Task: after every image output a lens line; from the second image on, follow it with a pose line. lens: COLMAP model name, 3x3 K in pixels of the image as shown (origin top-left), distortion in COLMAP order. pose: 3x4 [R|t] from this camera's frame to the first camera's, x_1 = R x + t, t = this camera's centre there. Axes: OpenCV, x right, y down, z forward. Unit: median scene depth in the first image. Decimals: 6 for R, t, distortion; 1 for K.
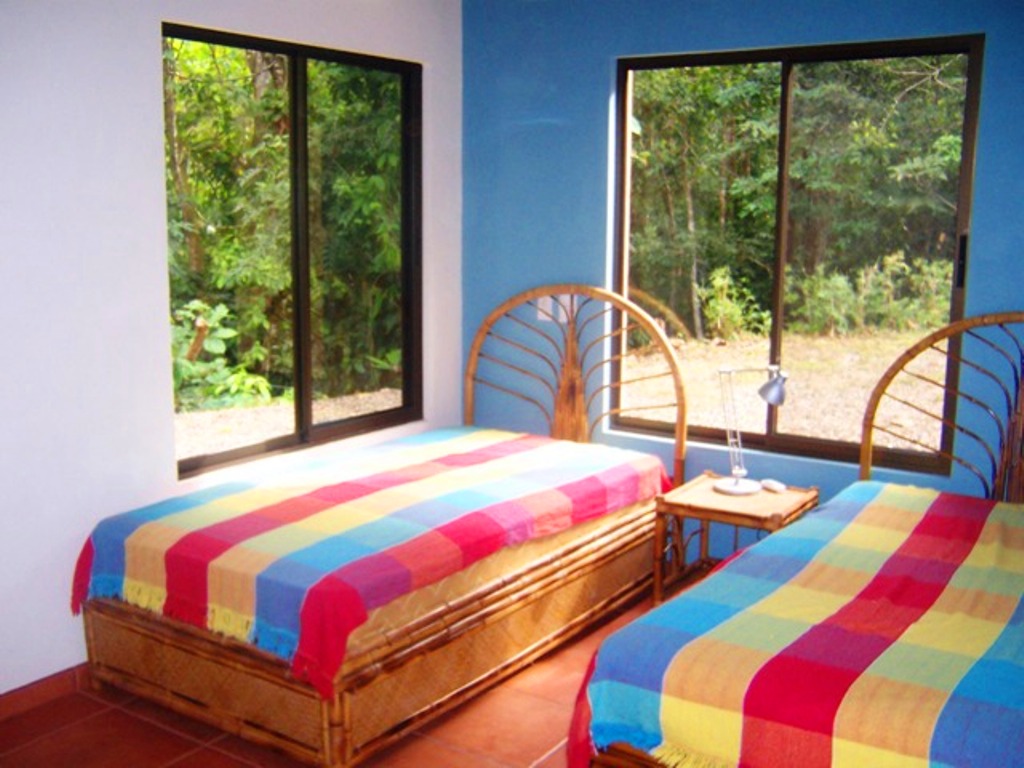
lens RADIAL K [[1088.2, 0, 512.0], [0, 1088.2, 384.0], [0, 0, 1]] dist [-0.148272, 0.031803]
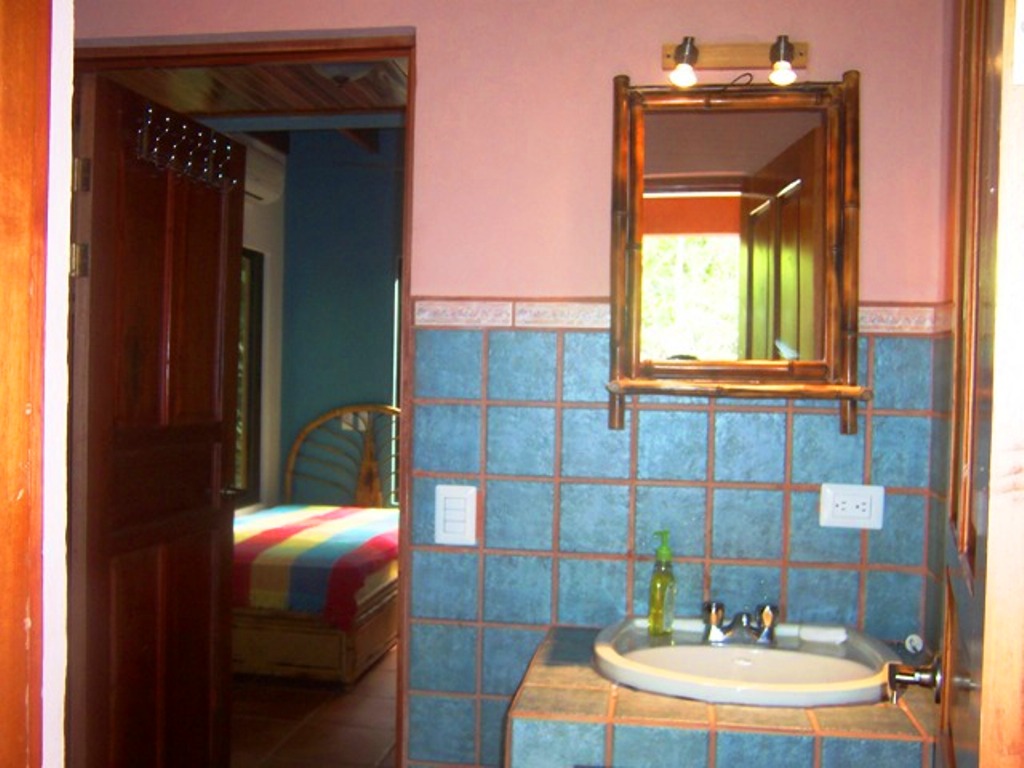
lens RADIAL K [[1088.2, 0, 512.0], [0, 1088.2, 384.0], [0, 0, 1]] dist [-0.148272, 0.031803]
pose [[0.898811, 0.009712, 0.438228, -0.418934], [0.056542, 0.988833, -0.137882, 0.096579], [-0.434674, 0.148708, 0.888226, -0.405647]]
